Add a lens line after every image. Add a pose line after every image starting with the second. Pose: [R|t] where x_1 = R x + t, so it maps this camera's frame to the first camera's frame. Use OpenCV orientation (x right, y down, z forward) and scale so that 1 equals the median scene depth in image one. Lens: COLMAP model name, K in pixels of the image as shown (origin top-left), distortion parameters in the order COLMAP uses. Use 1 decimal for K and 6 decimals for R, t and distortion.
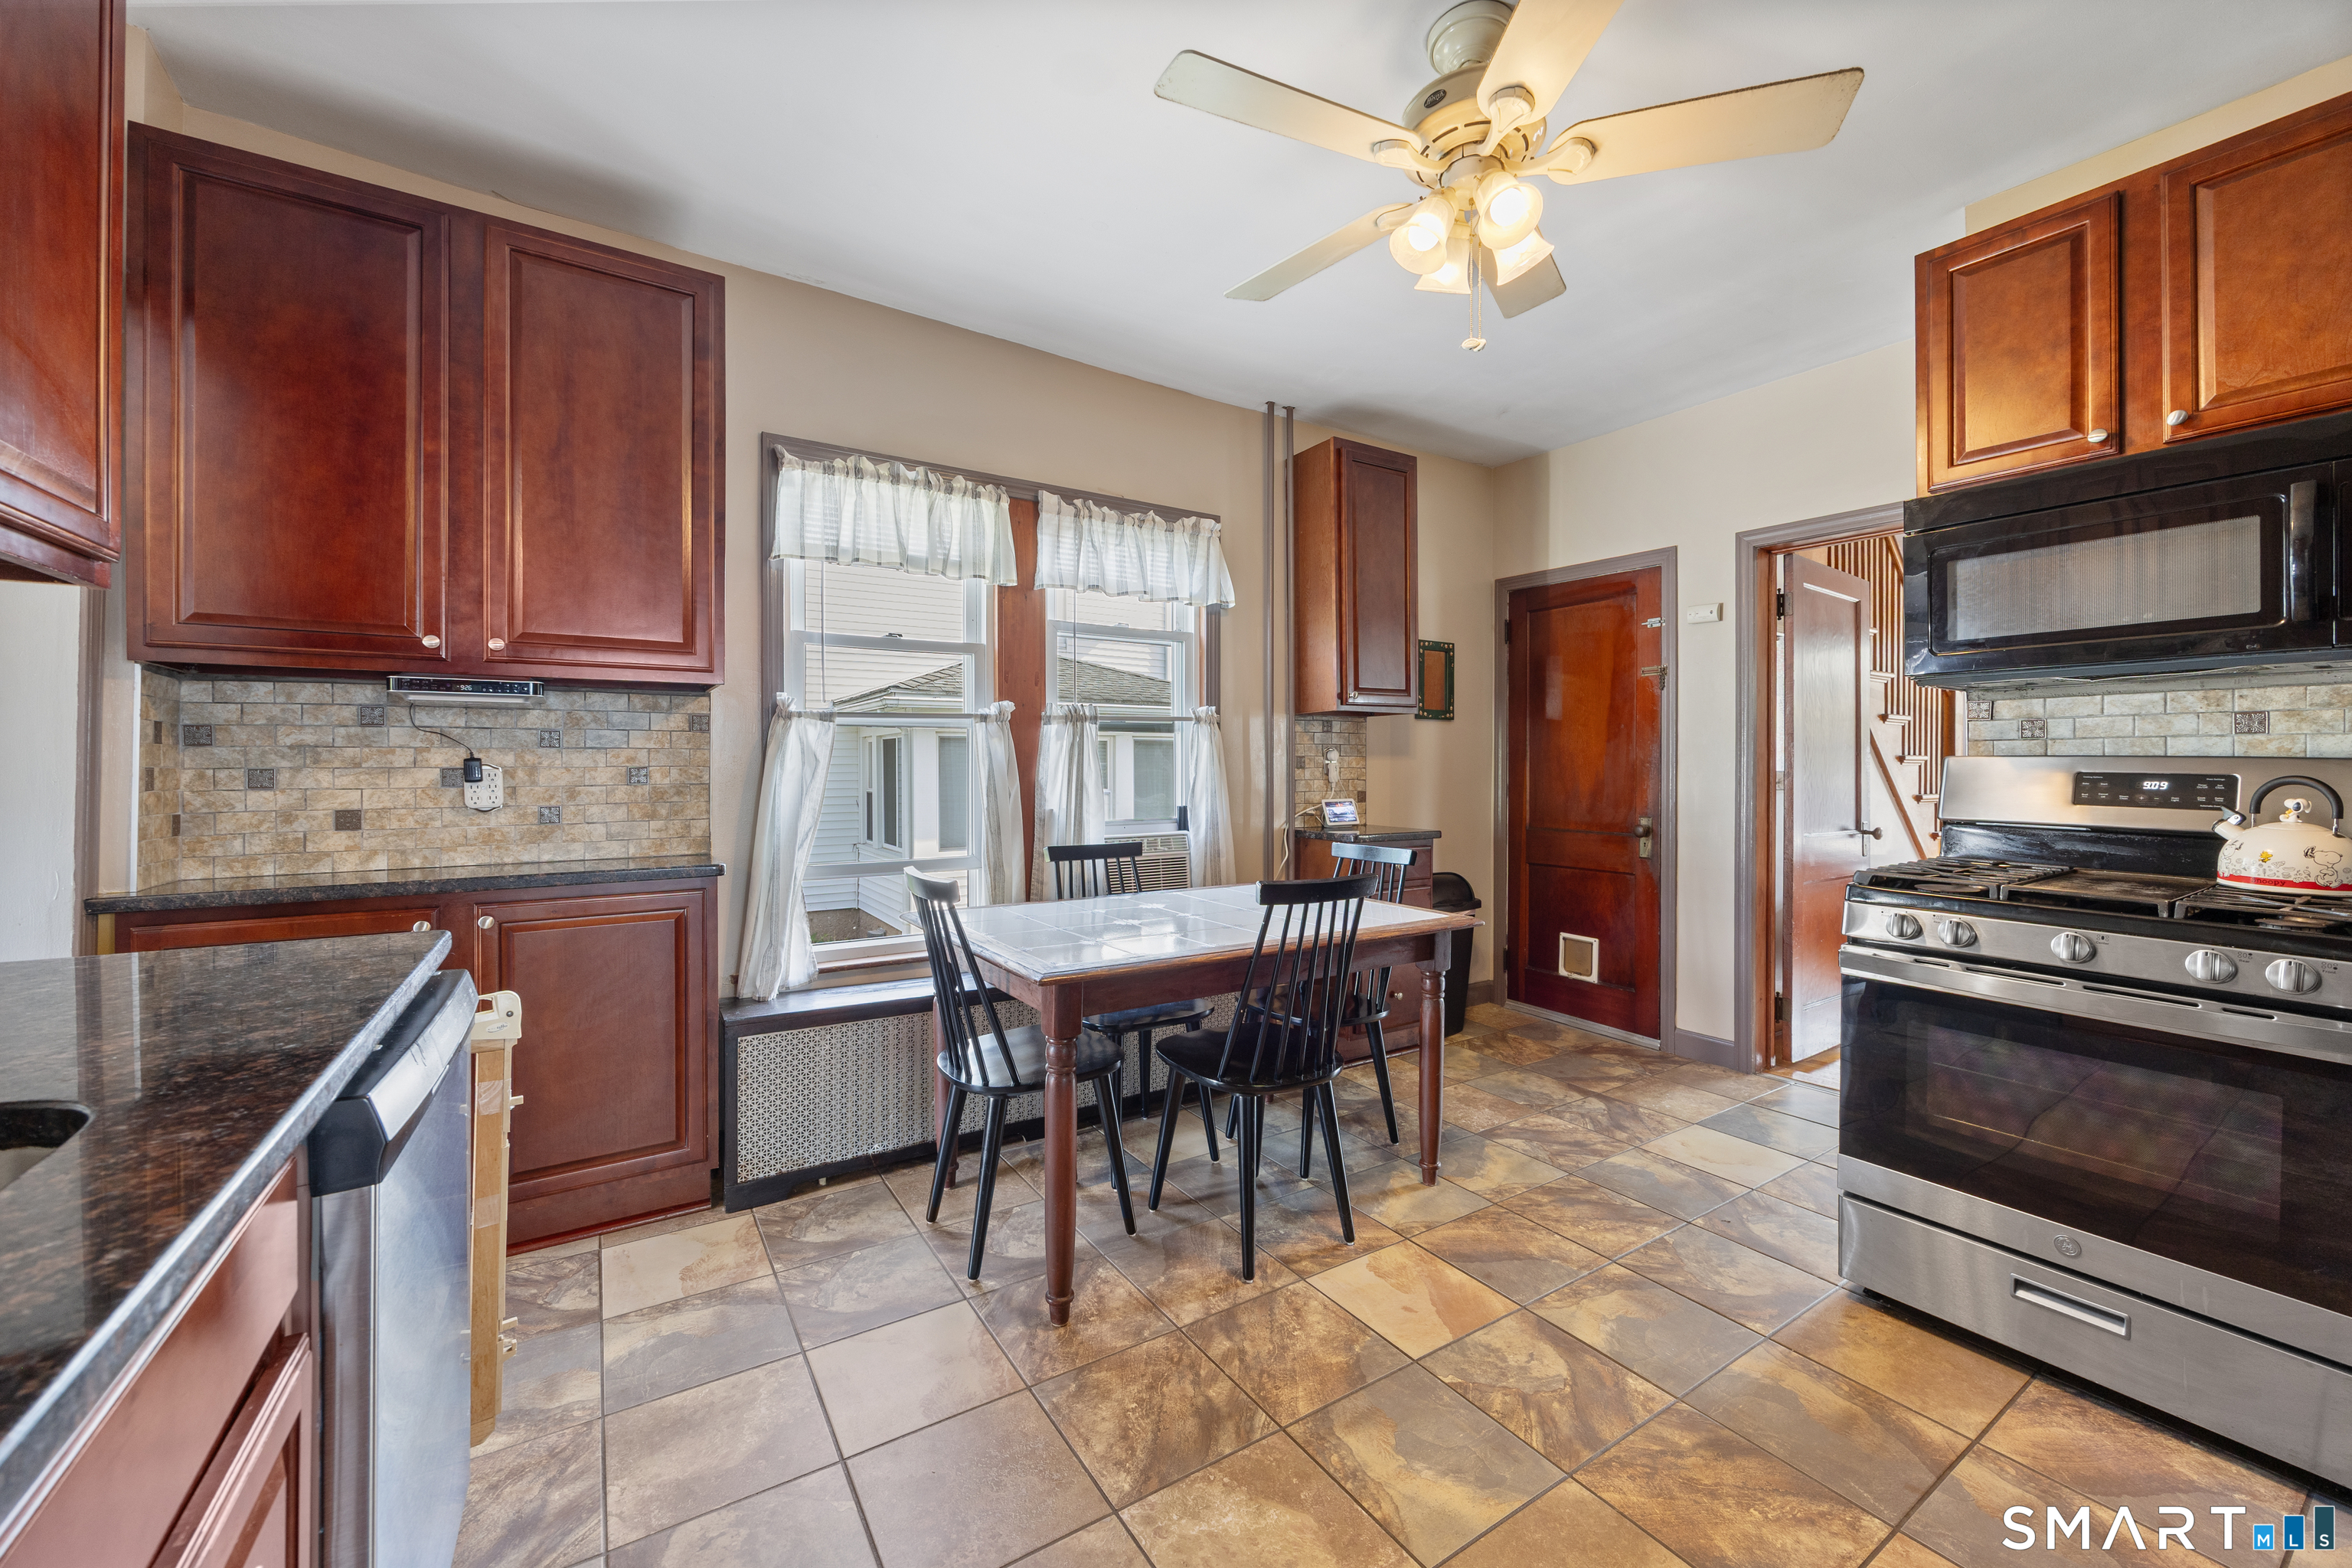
lens RADIAL K [[923.1, 0, 1180.7], [0, 923.1, 763.9], [0, 0, 1]] dist [-0.002657, 0.000334]
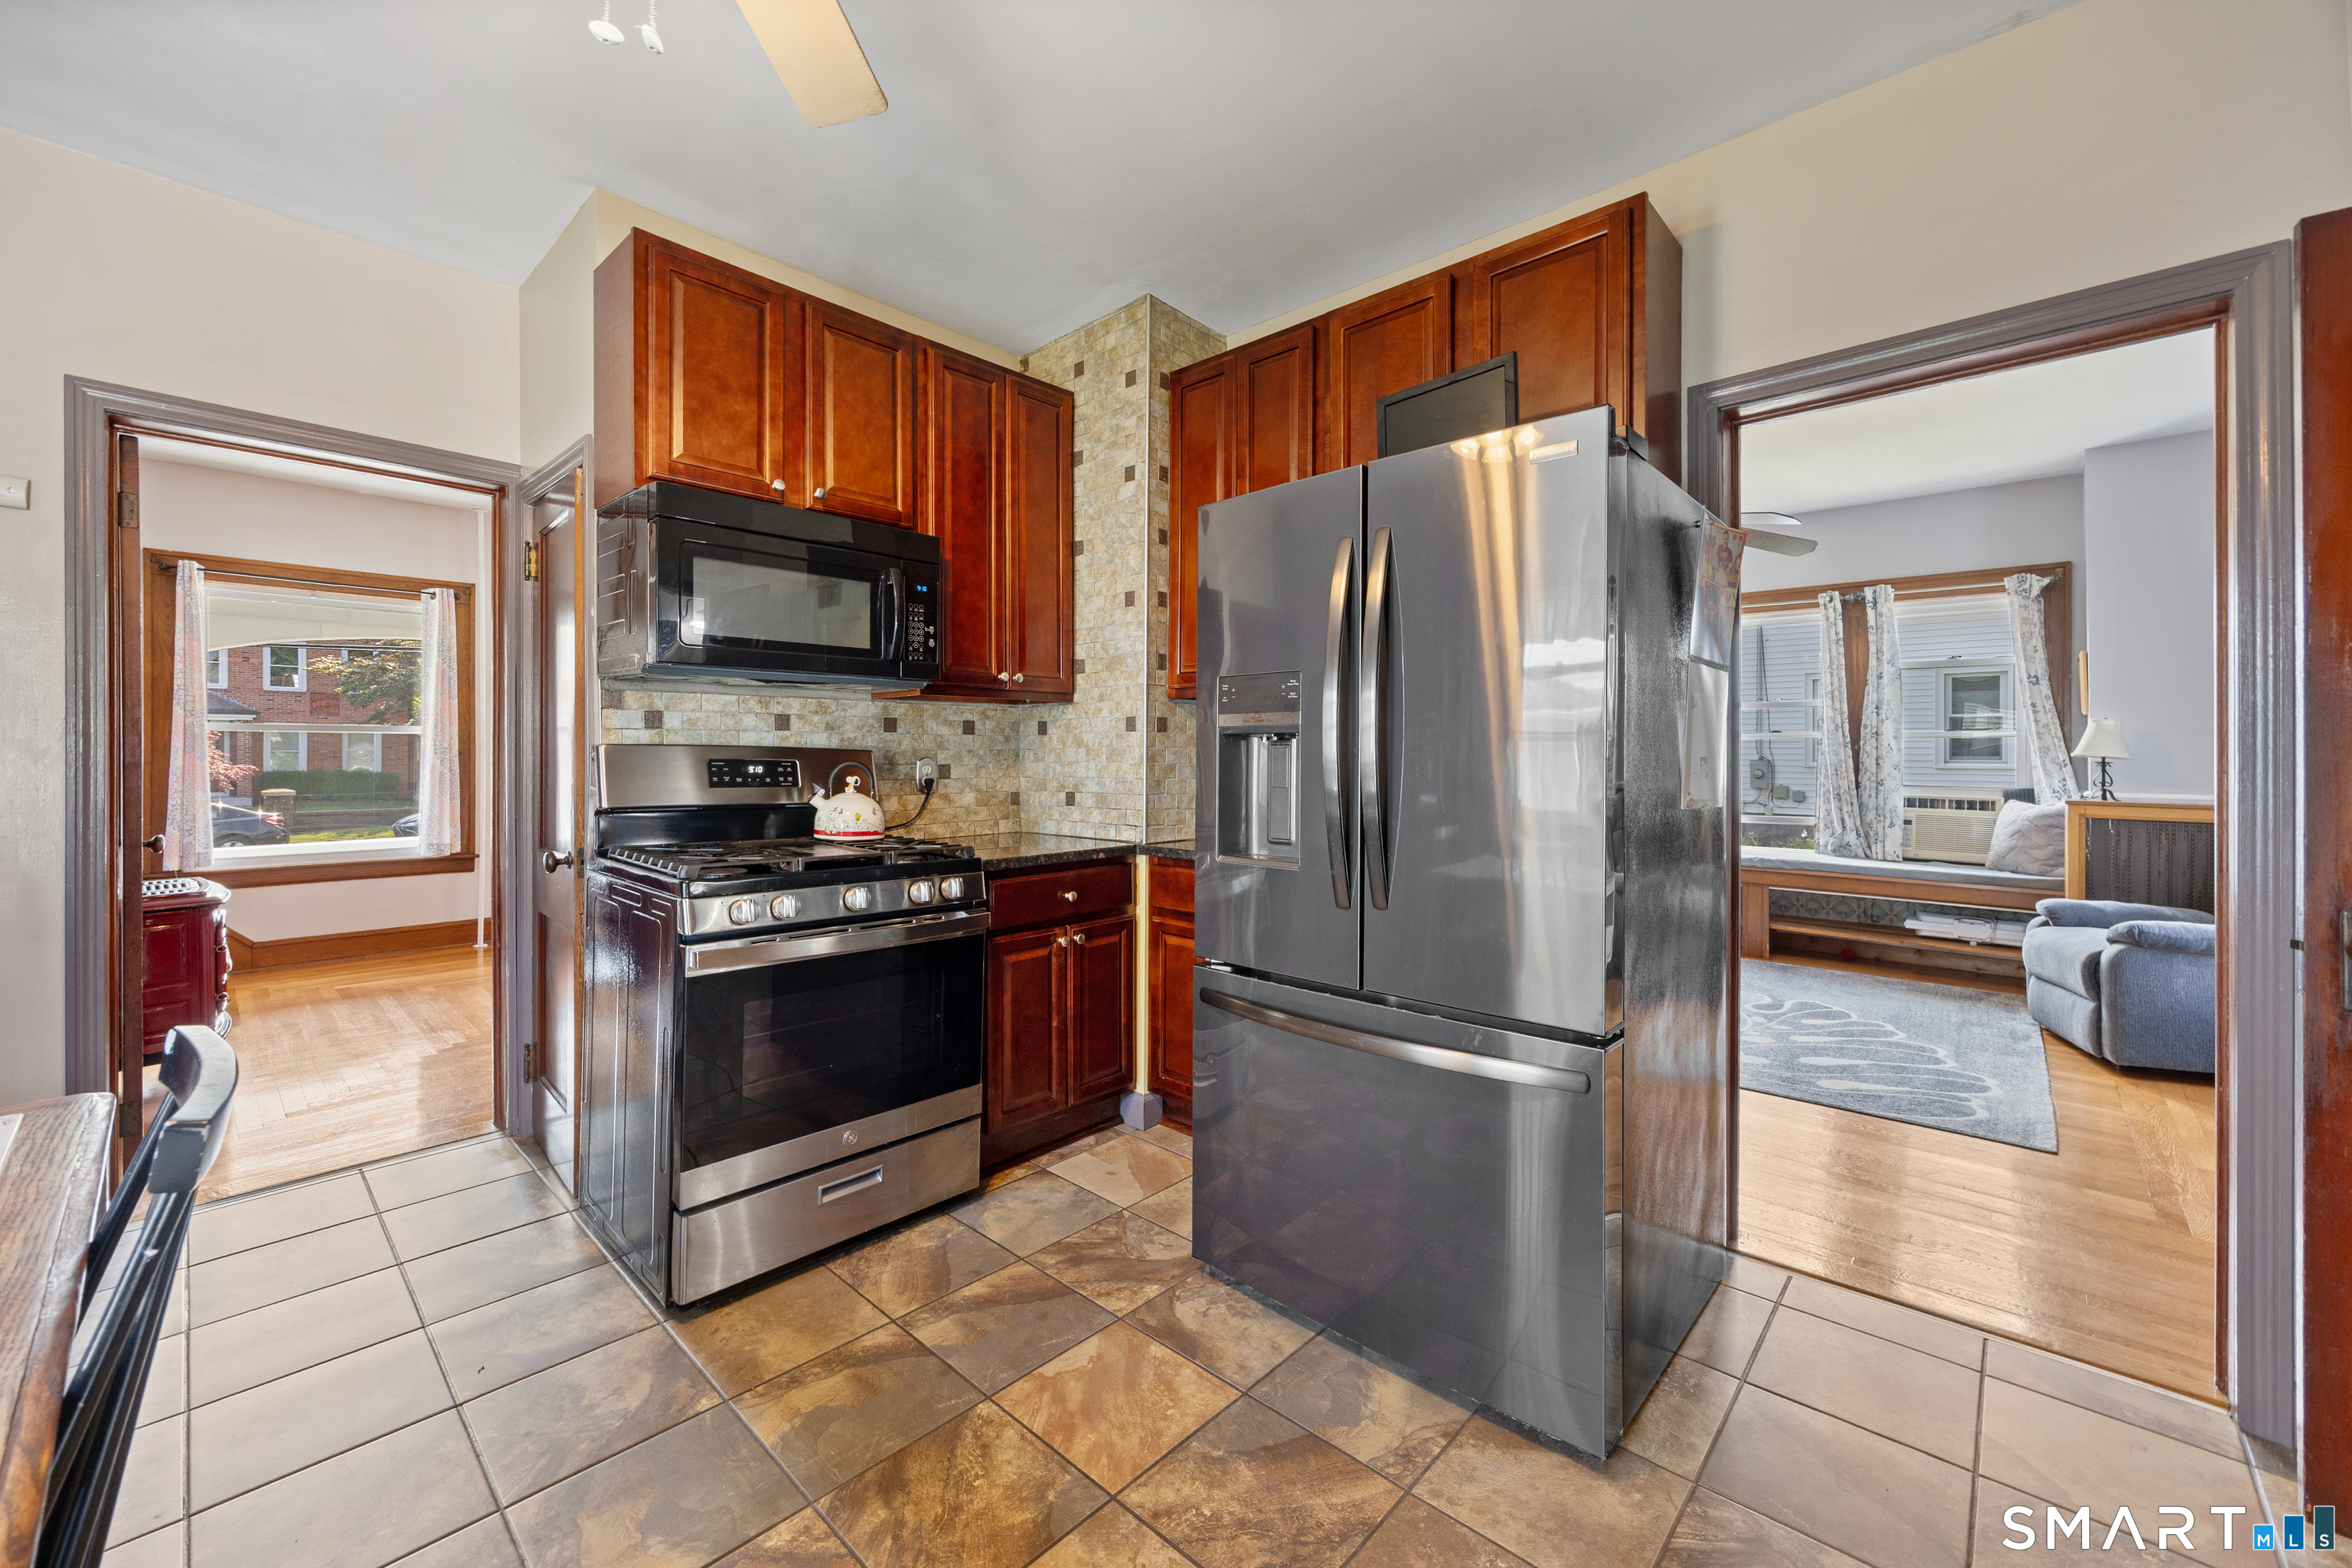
lens RADIAL K [[923.1, 0, 1179.4], [0, 923.1, 752.2], [0, 0, 1]] dist [-0.002657, 0.000334]
pose [[-0.252379, -0.000167, 0.967628, -0.180276], [-0.003986, 0.999992, -0.000867, -0.000933], [-0.967620, -0.004076, -0.252377, 0.438981]]
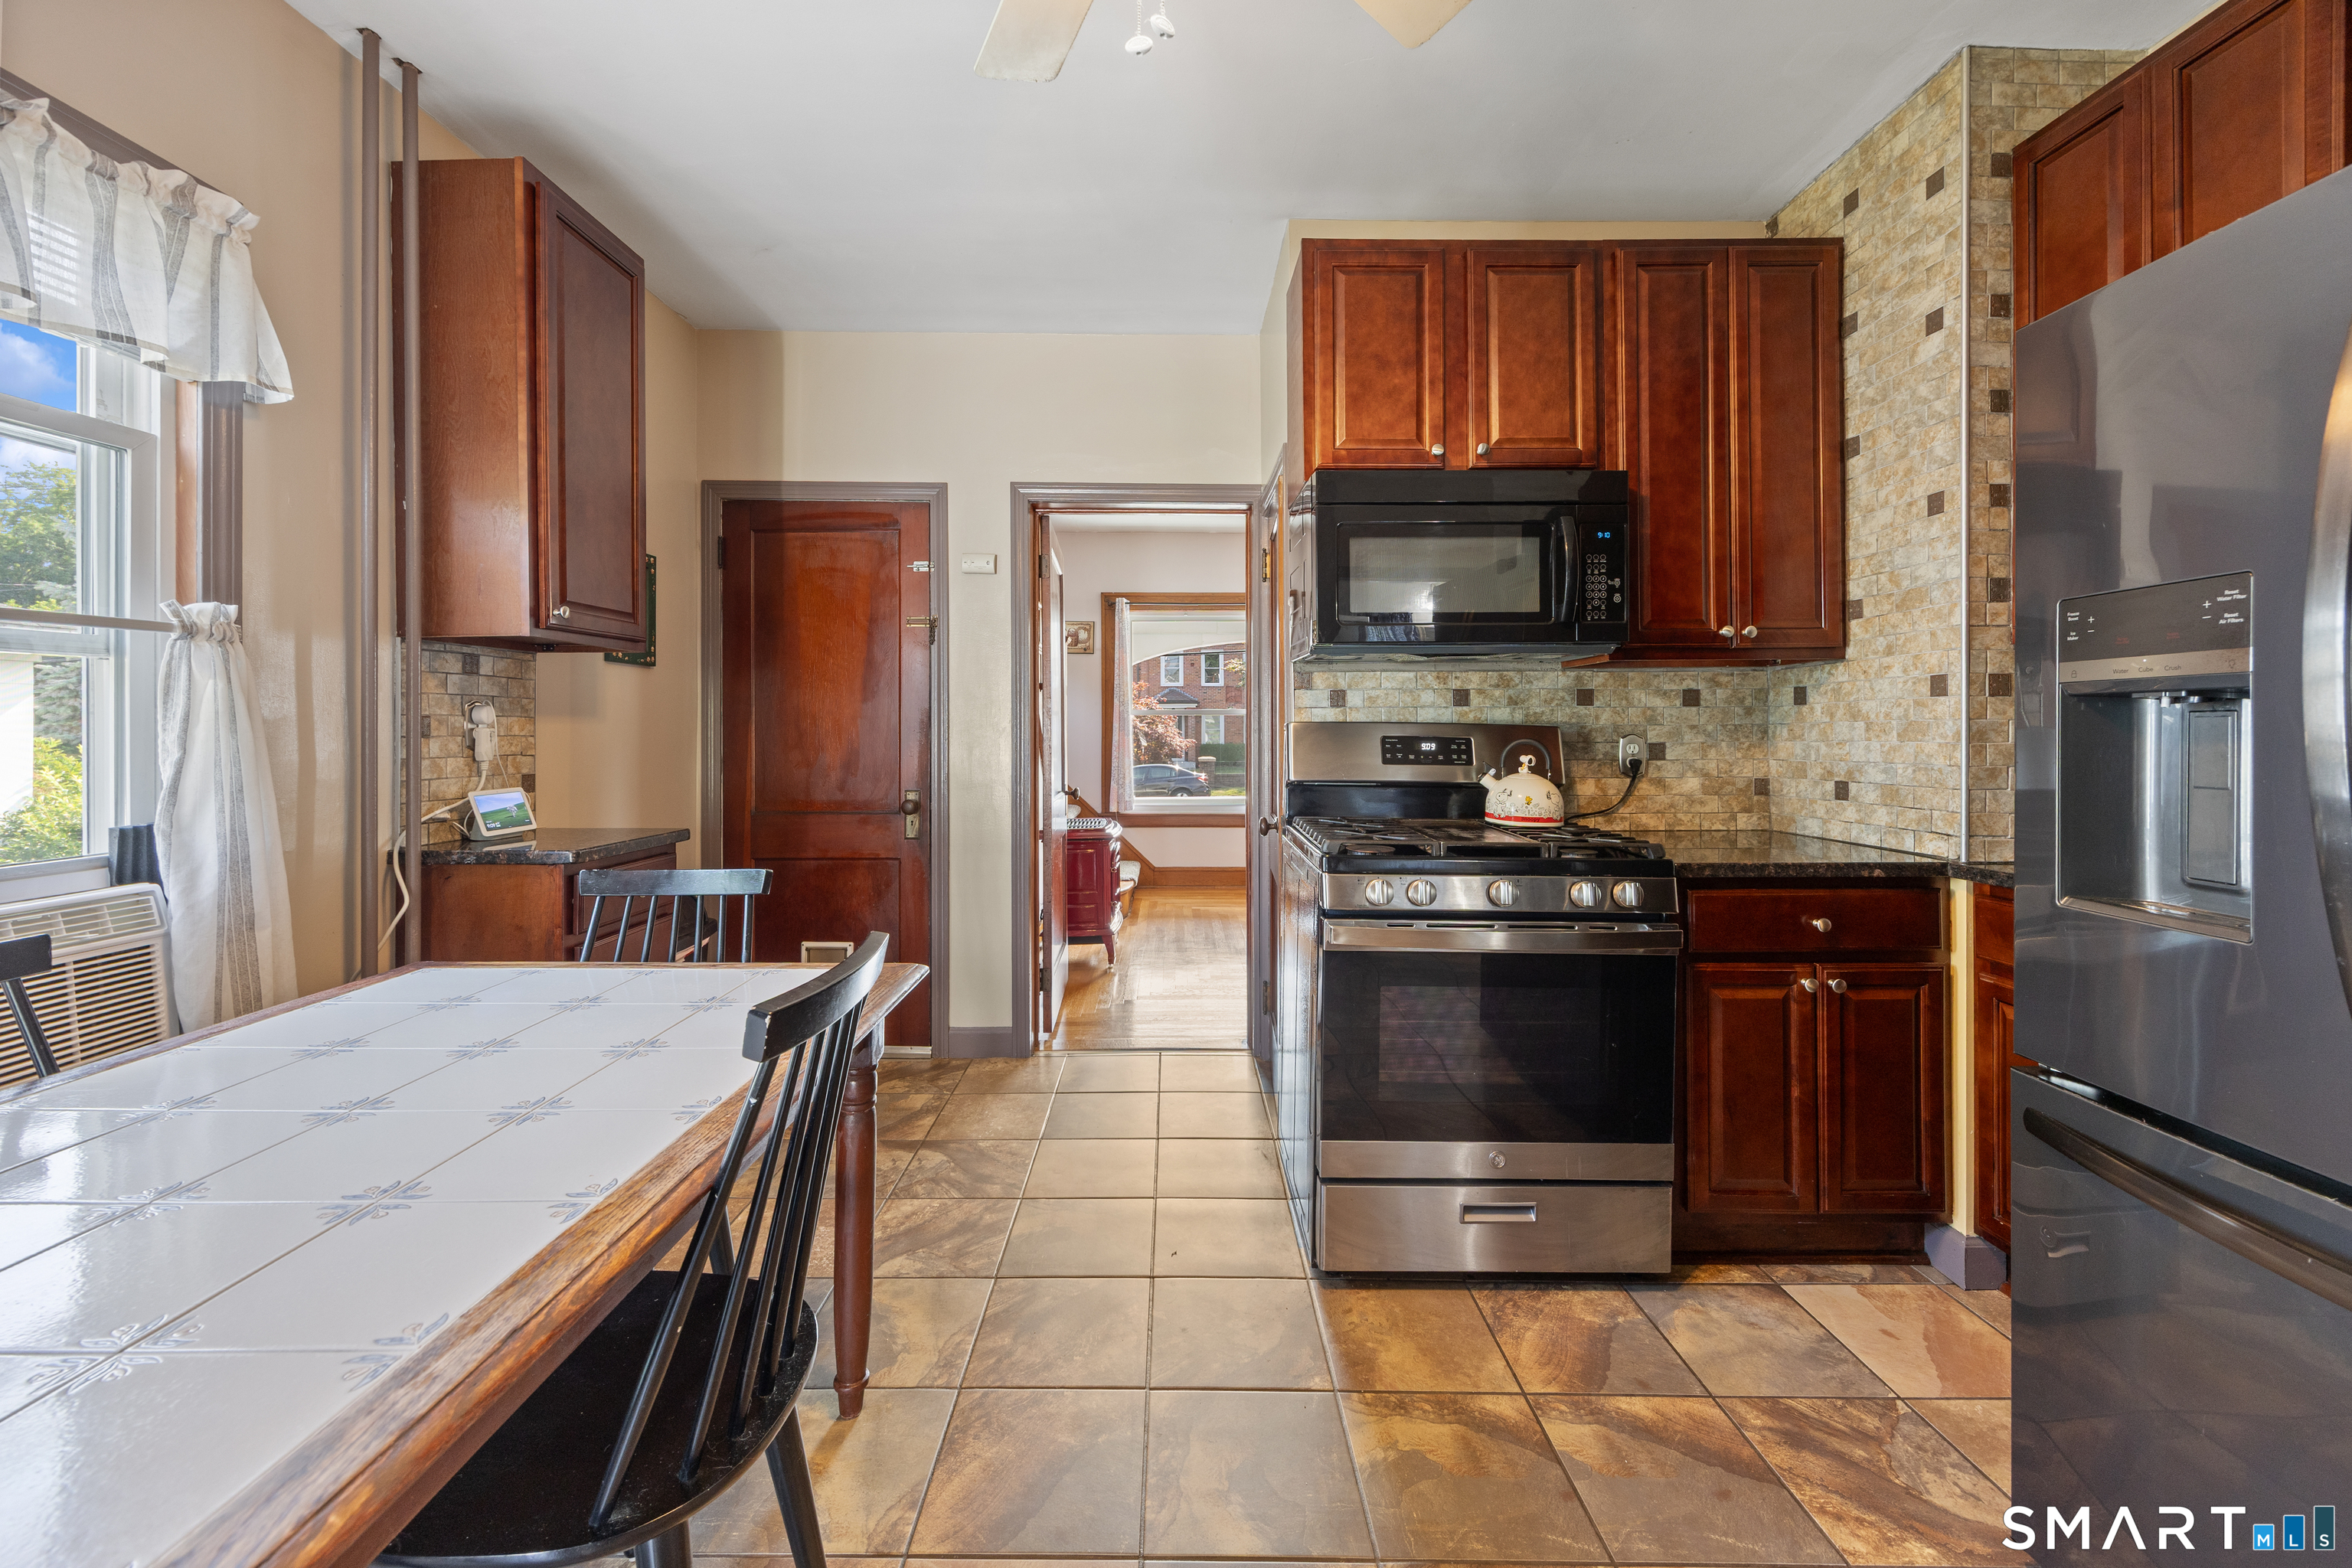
lens RADIAL K [[923.1, 0, 1169.4], [0, 923.1, 724.9], [0, 0, 1]] dist [-0.002657, 0.000334]
pose [[0.542473, 0.003083, 0.840068, -0.097606], [0.000039, 0.999993, -0.003695, -0.000572], [-0.840073, 0.002037, 0.542469, 0.359822]]
